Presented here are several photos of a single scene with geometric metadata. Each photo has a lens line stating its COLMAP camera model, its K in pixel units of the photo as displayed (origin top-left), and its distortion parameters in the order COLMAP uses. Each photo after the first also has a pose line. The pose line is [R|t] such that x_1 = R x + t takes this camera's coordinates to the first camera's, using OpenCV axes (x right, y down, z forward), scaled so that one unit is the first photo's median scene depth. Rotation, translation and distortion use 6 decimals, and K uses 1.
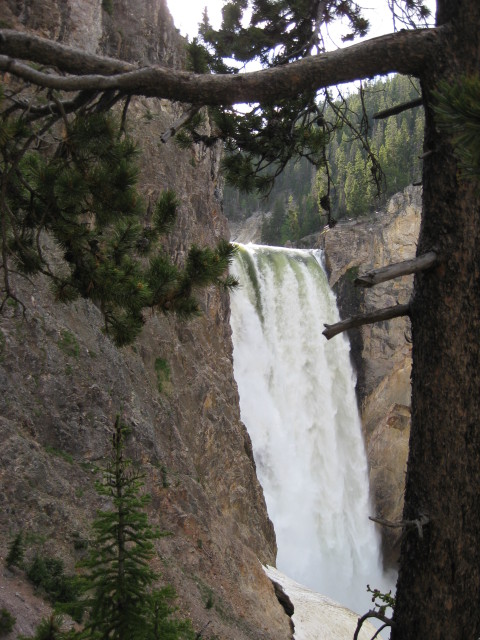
lens RADIAL K [[700.4, 0, 246.7], [0, 700.4, 322.8], [0, 0, 1]] dist [-0.182072, 0.150731]
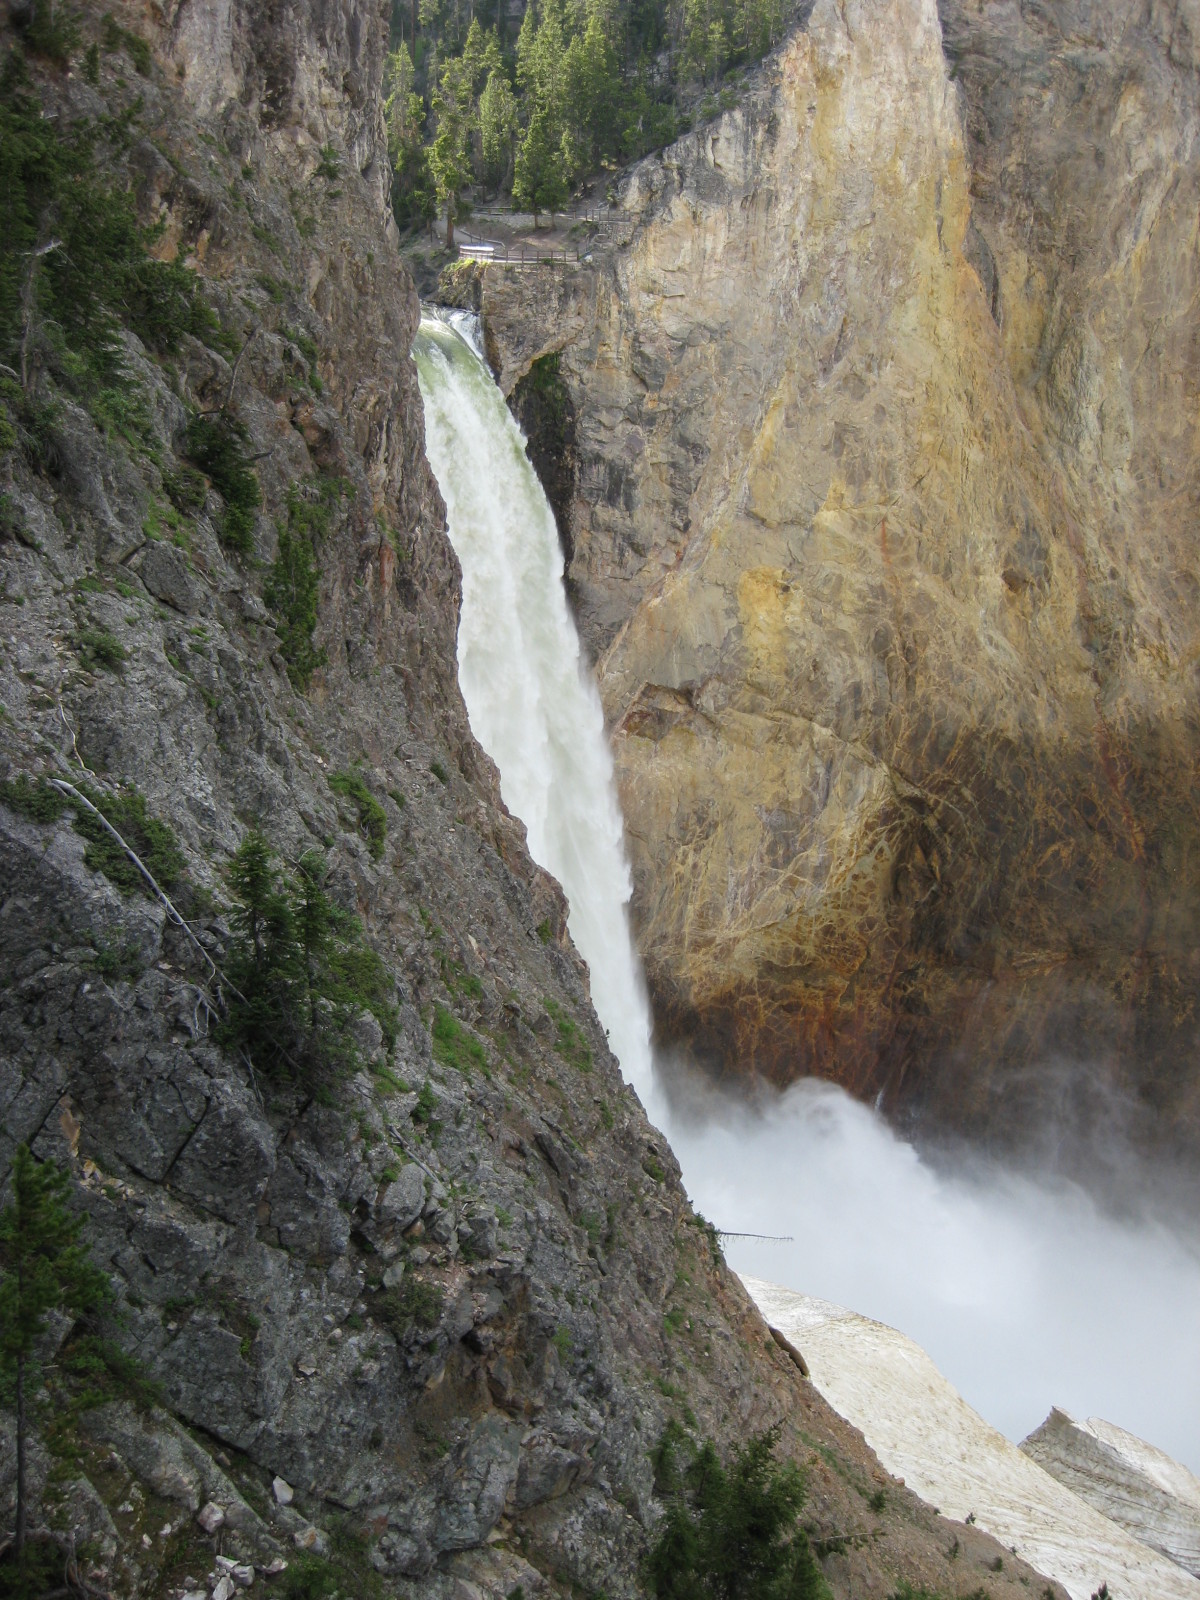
lens RADIAL K [[1750.9, 0, 616.7], [0, 1750.9, 807.1], [0, 0, 1]] dist [-0.182072, 0.150731]
pose [[0.939007, -0.095149, 0.330474, -0.163885], [-0.003795, 0.958037, 0.286620, -0.117660], [-0.343877, -0.270392, 0.899242, 0.024216]]
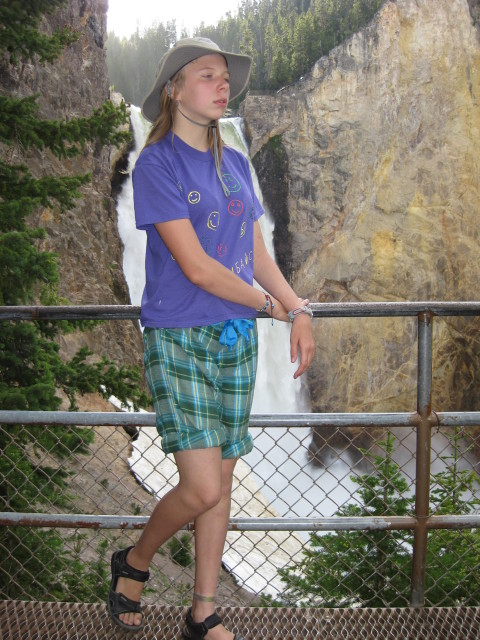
lens RADIAL K [[700.4, 0, 246.7], [0, 700.4, 322.8], [0, 0, 1]] dist [-0.182072, 0.150731]
pose [[0.998511, -0.040700, 0.036325, 0.070002], [0.036733, 0.993912, 0.103873, 0.073444], [-0.040332, -0.102384, 0.993927, 0.049109]]
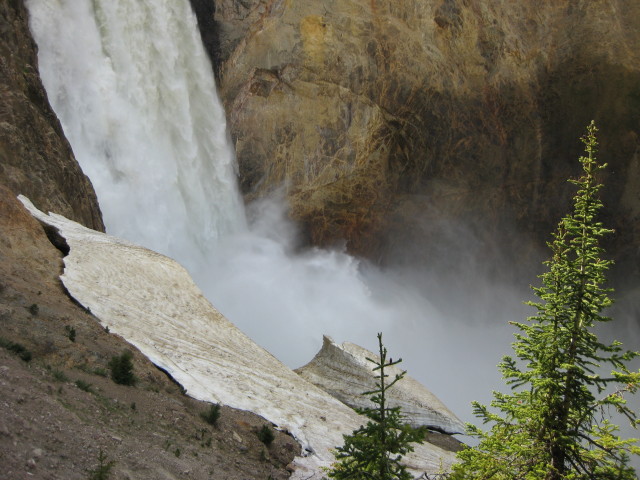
lens RADIAL K [[700.4, 0, 316.5], [0, 700.4, 225.3], [0, 0, 1]] dist [-0.182072, 0.150731]
pose [[0.969588, -0.130014, 0.207351, 0.074283], [0.070305, 0.959479, 0.272868, 0.071490], [-0.234426, -0.249992, 0.939440, 0.059698]]
